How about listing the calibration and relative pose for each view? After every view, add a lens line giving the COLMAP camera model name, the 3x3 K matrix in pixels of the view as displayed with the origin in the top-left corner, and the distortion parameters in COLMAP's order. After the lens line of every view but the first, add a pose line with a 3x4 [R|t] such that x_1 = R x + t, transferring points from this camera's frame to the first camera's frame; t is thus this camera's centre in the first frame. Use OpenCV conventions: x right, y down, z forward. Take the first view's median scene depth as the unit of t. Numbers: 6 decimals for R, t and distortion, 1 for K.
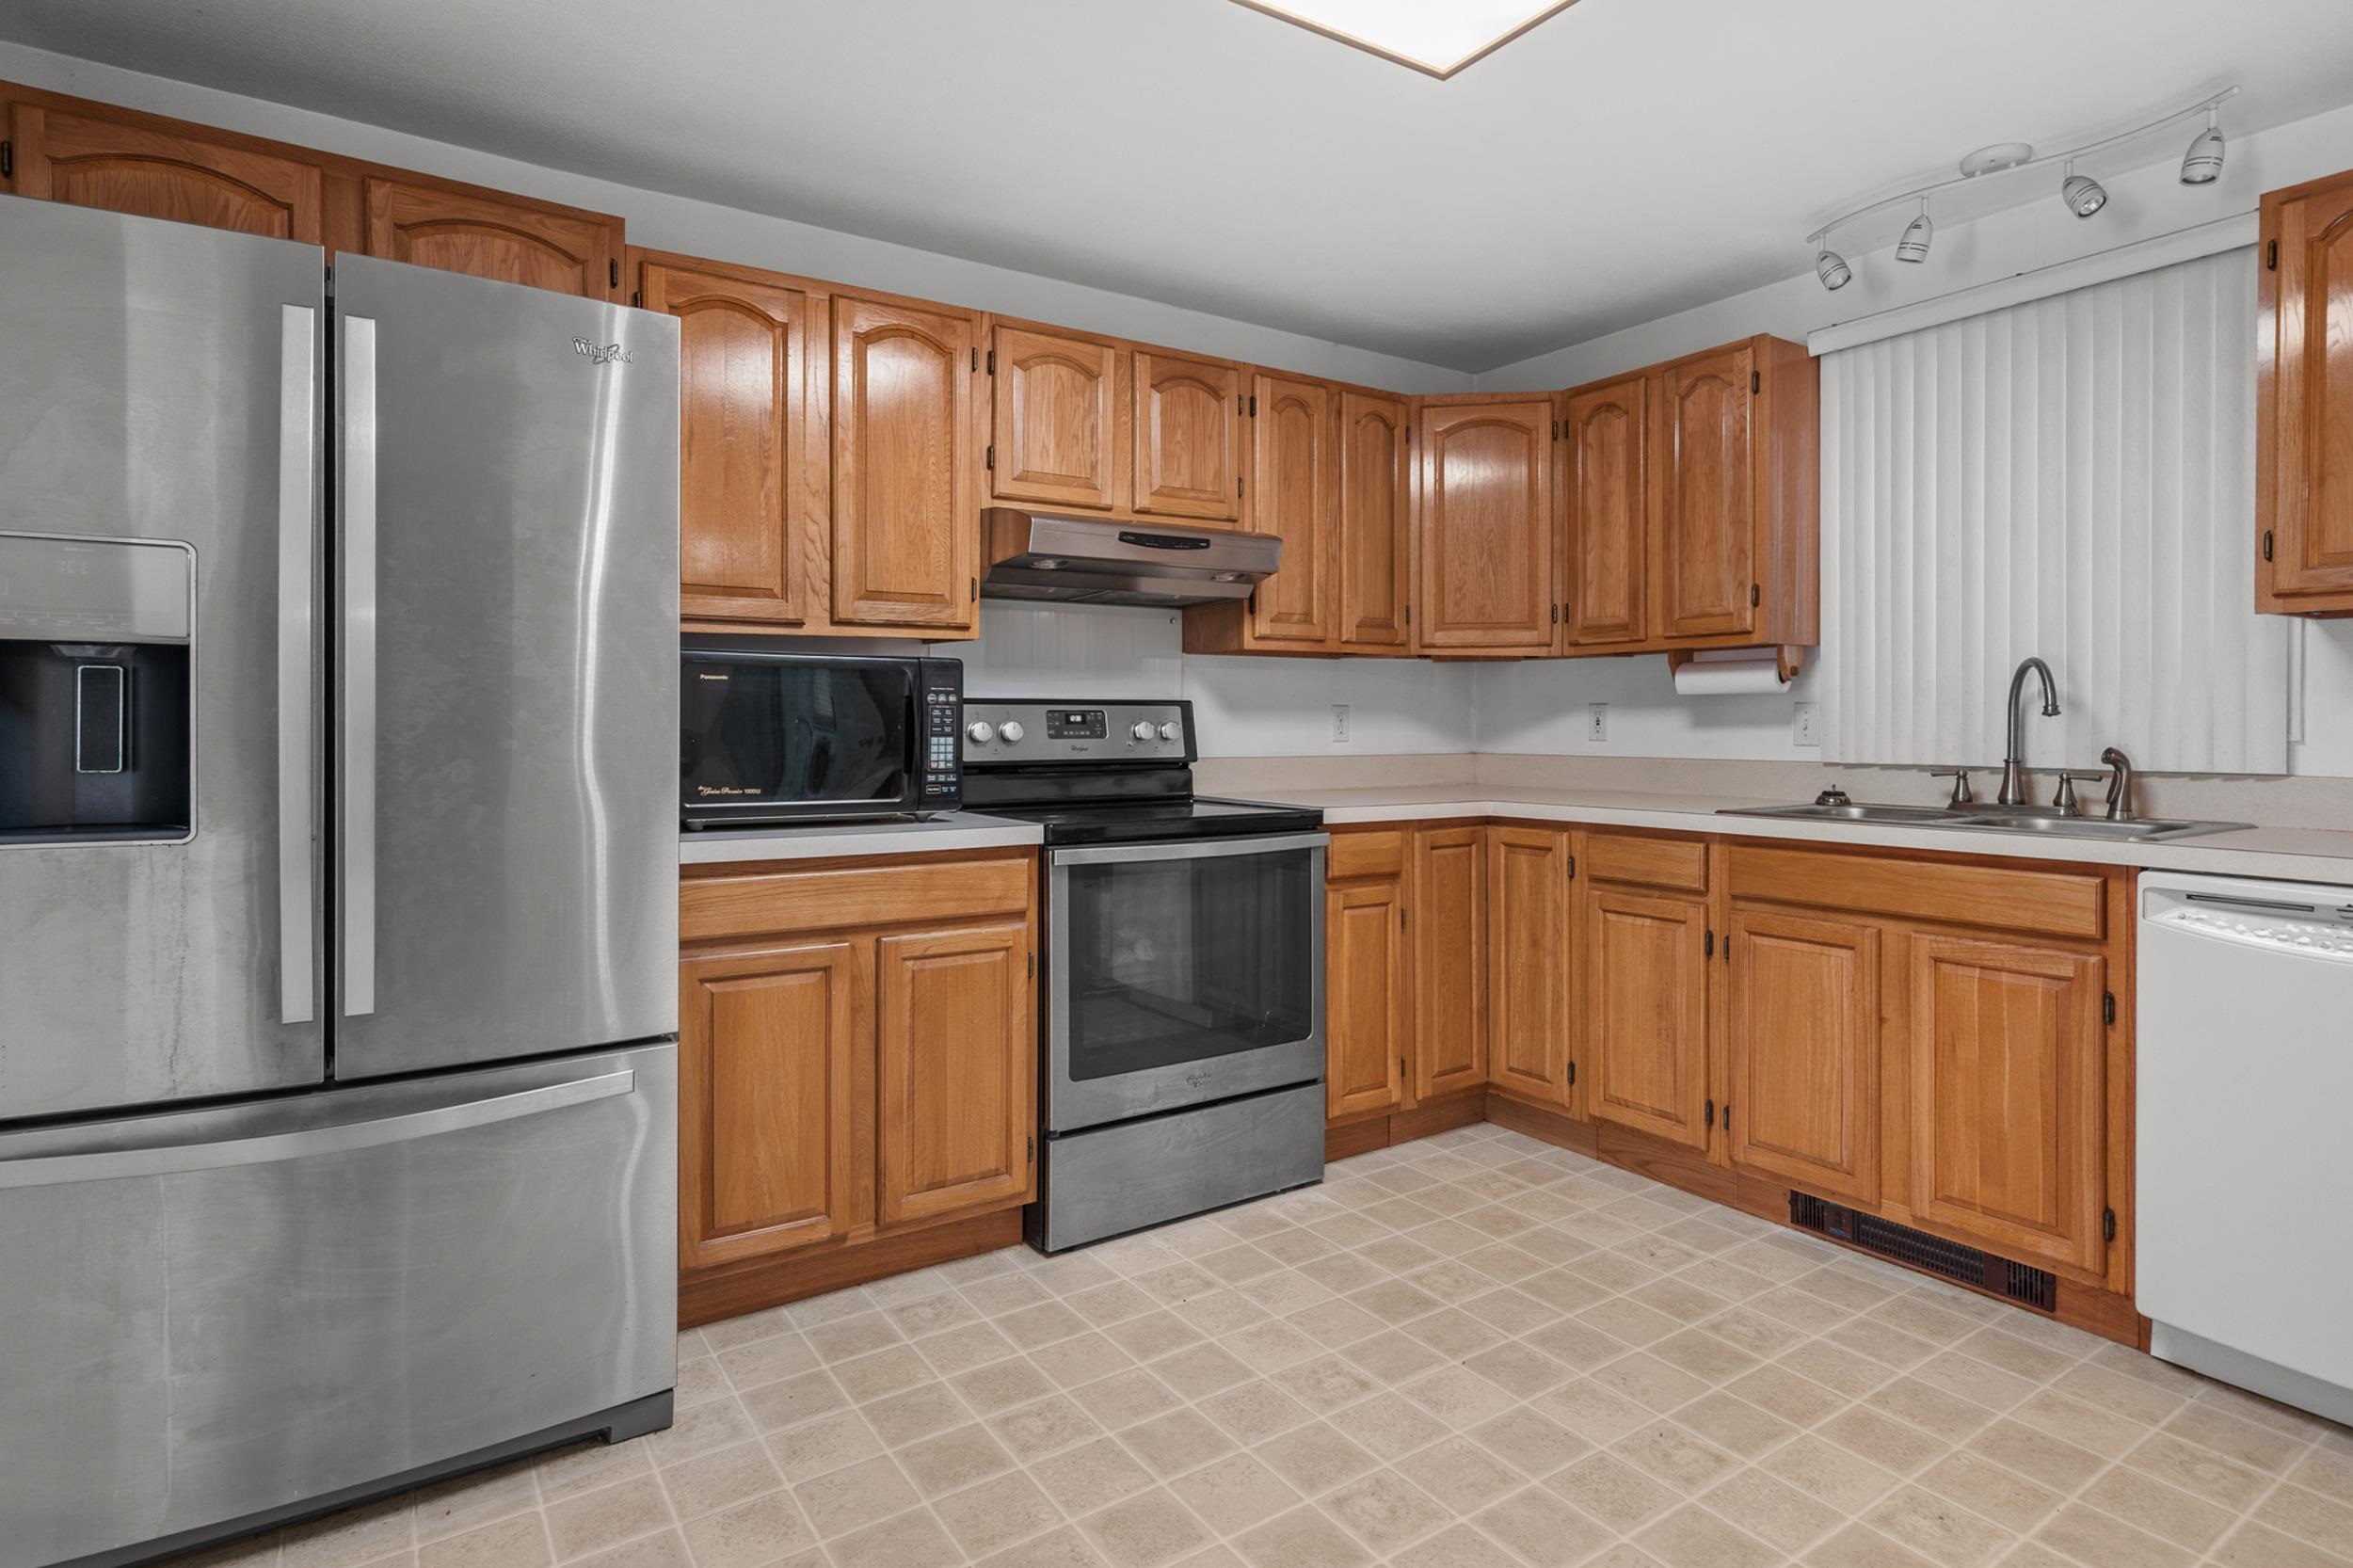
lens RADIAL K [[1222.4, 0, 1170.7], [0, 1222.4, 735.5], [0, 0, 1]] dist [0.001517, 0.000819]
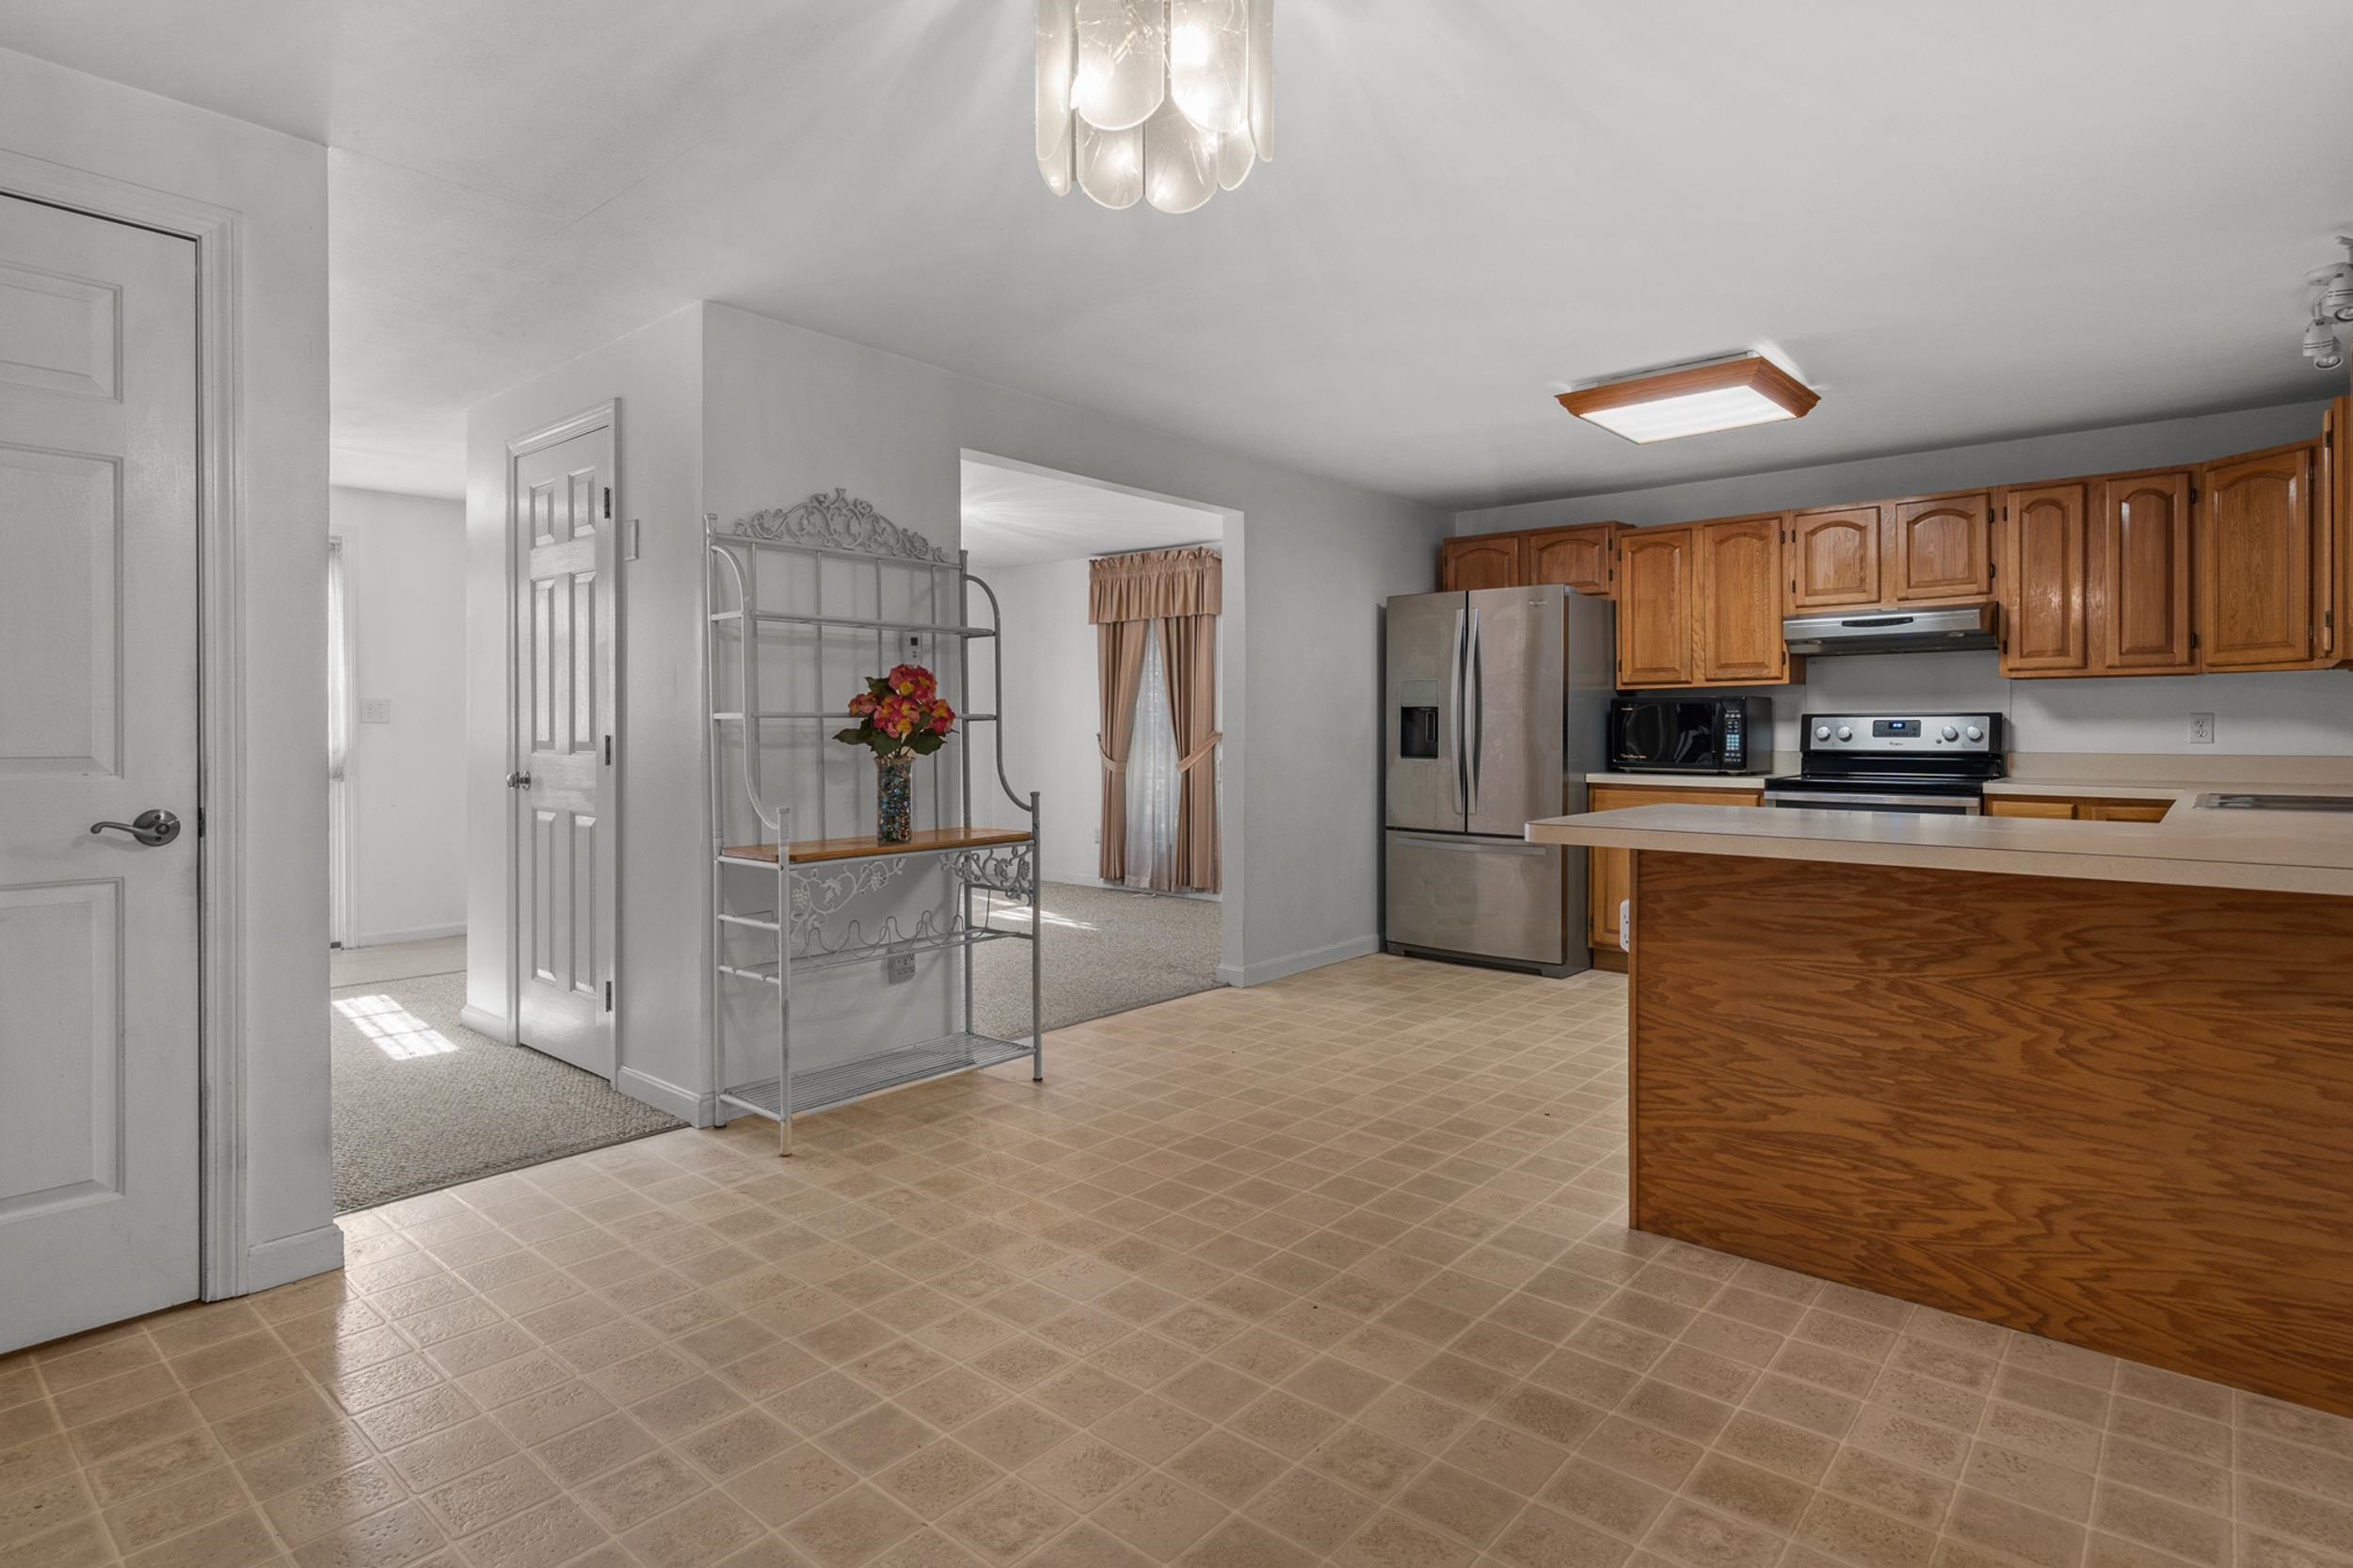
lens RADIAL K [[1222.4, 0, 1170.7], [0, 1222.4, 735.5], [0, 0, 1]] dist [0.001517, 0.000819]
pose [[0.265384, 0.005355, -0.964128, 1.431719], [-0.009511, 0.999950, 0.002936, 0.005376], [0.964096, 0.008391, 0.265422, -0.427012]]
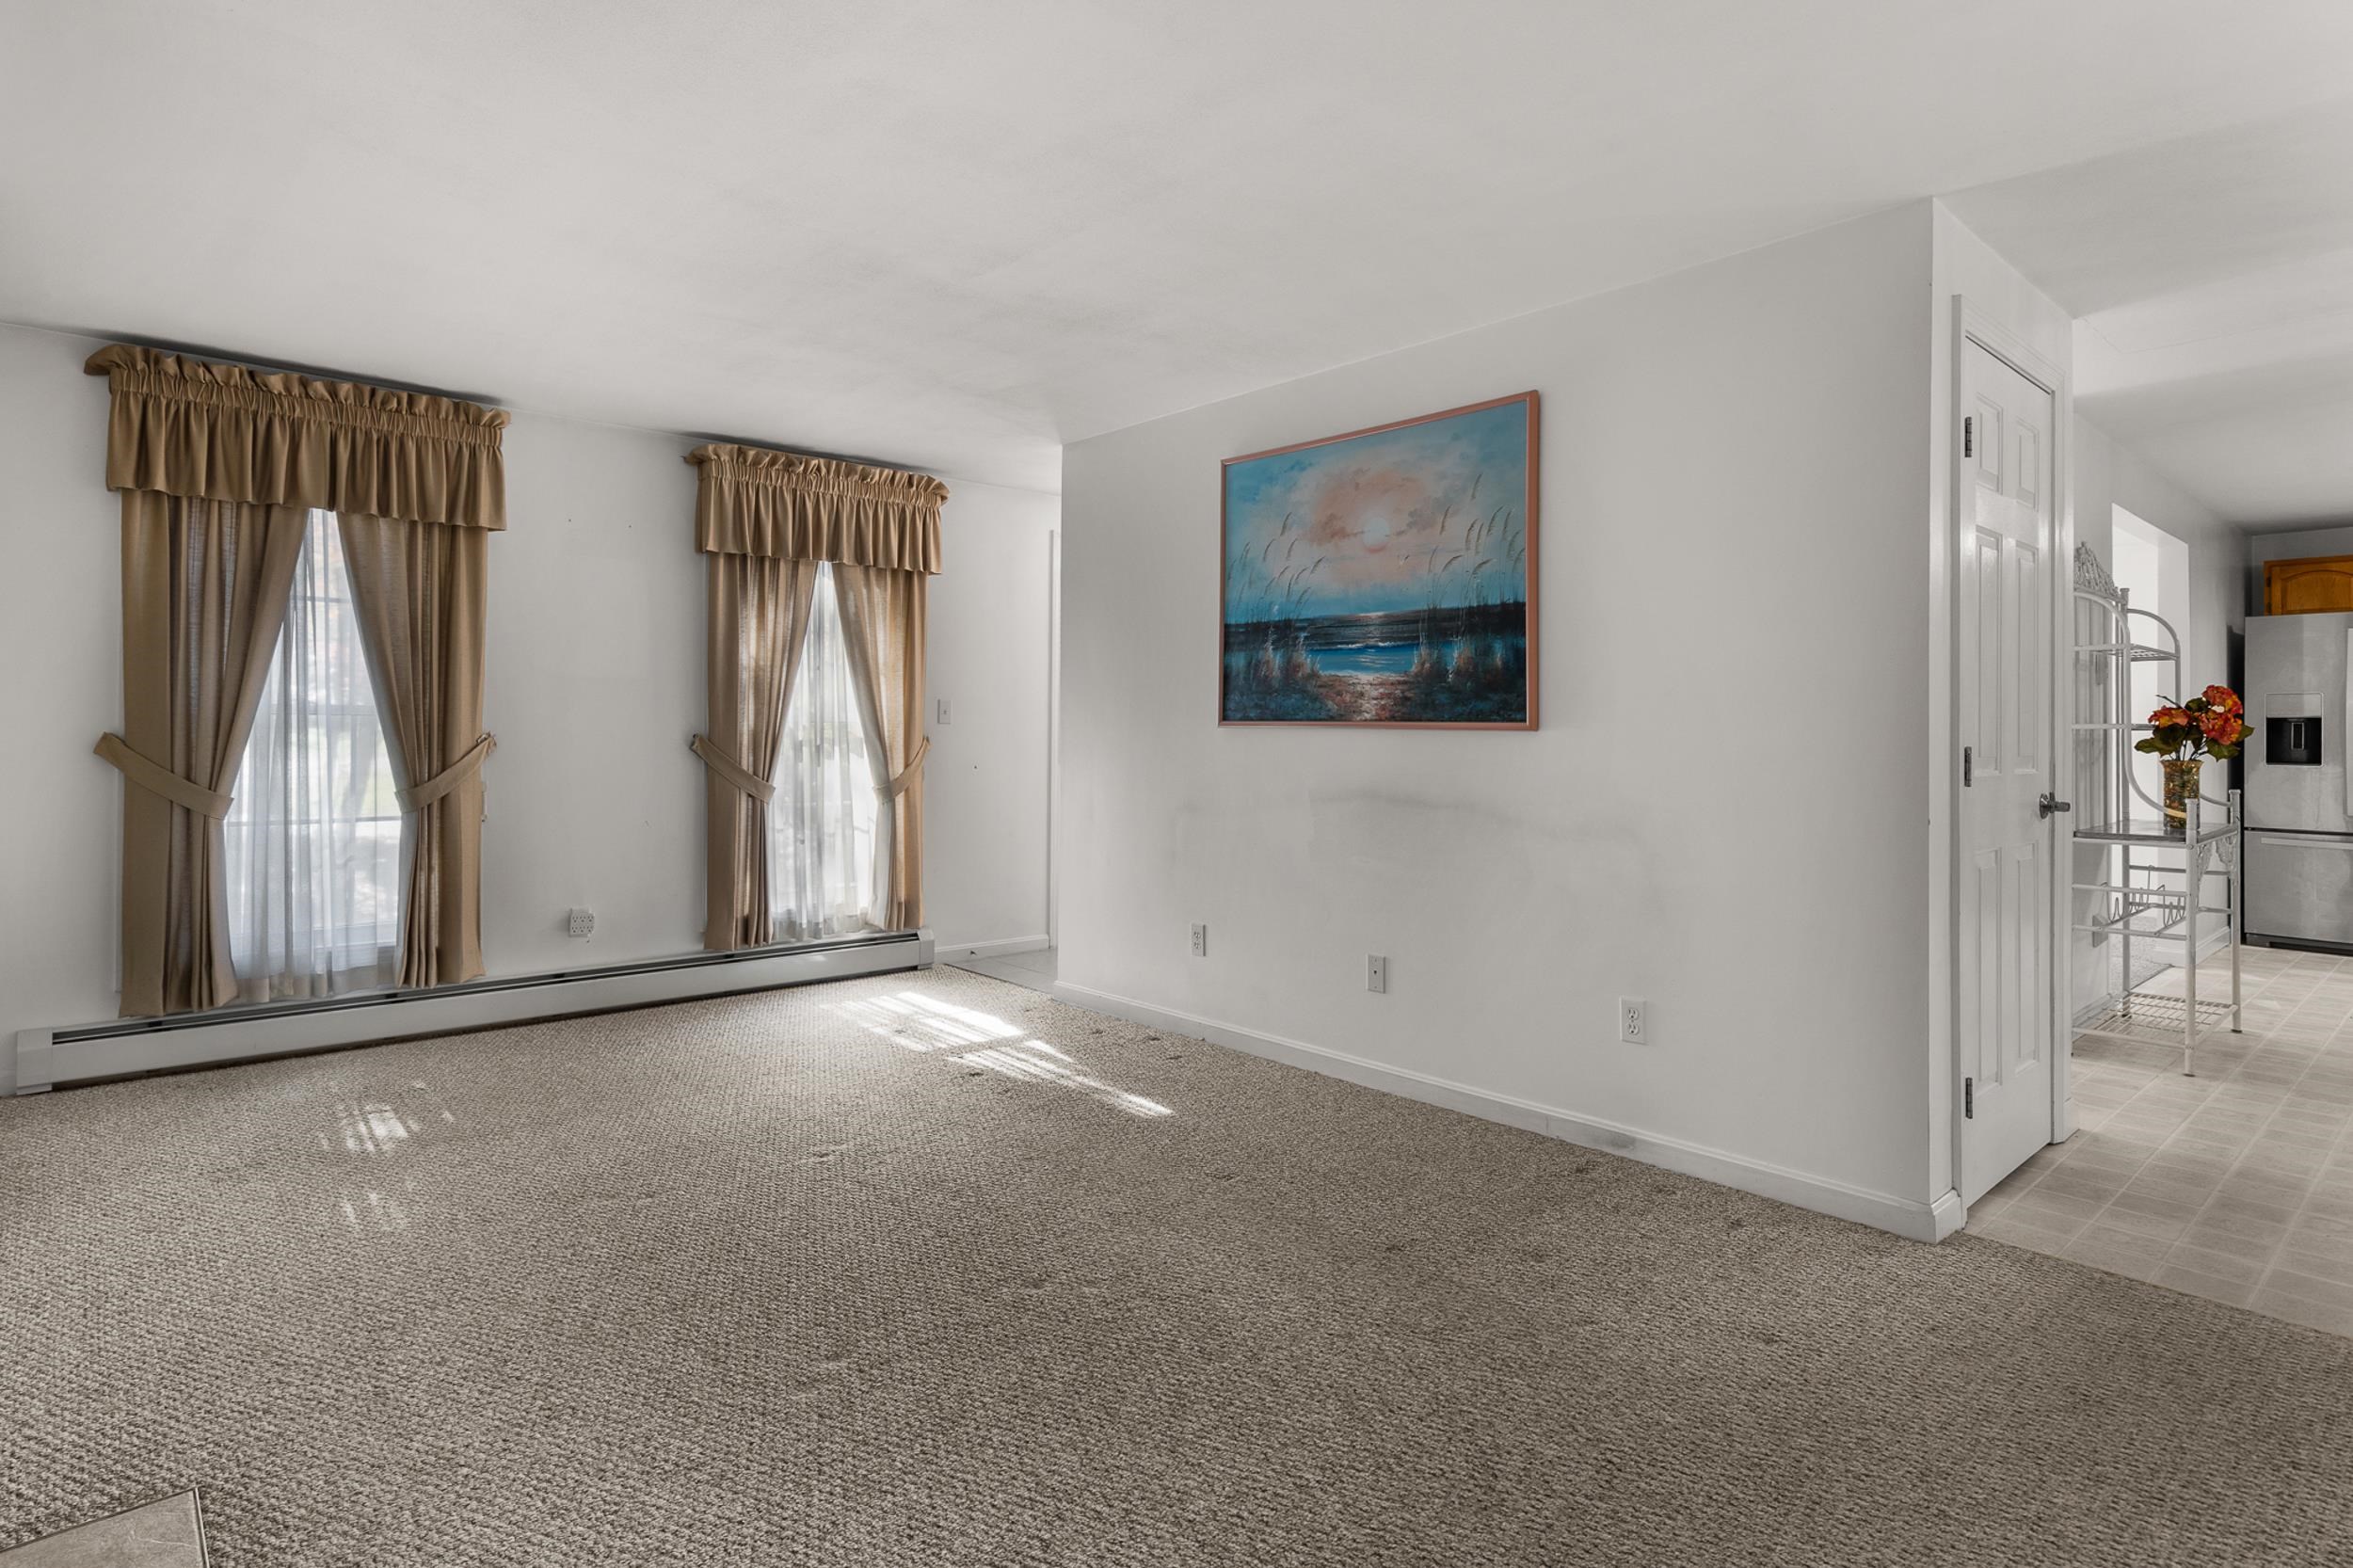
lens RADIAL K [[1218.4, 0, 1164.5], [0, 1218.4, 748.4], [0, 0, 1]] dist [0.002414, 0.001064]
pose [[0.142050, 0.006108, -0.989841, 1.480296], [-0.010235, 0.999937, 0.004701, 0.026080], [0.989807, 0.009463, 0.142103, -1.874442]]
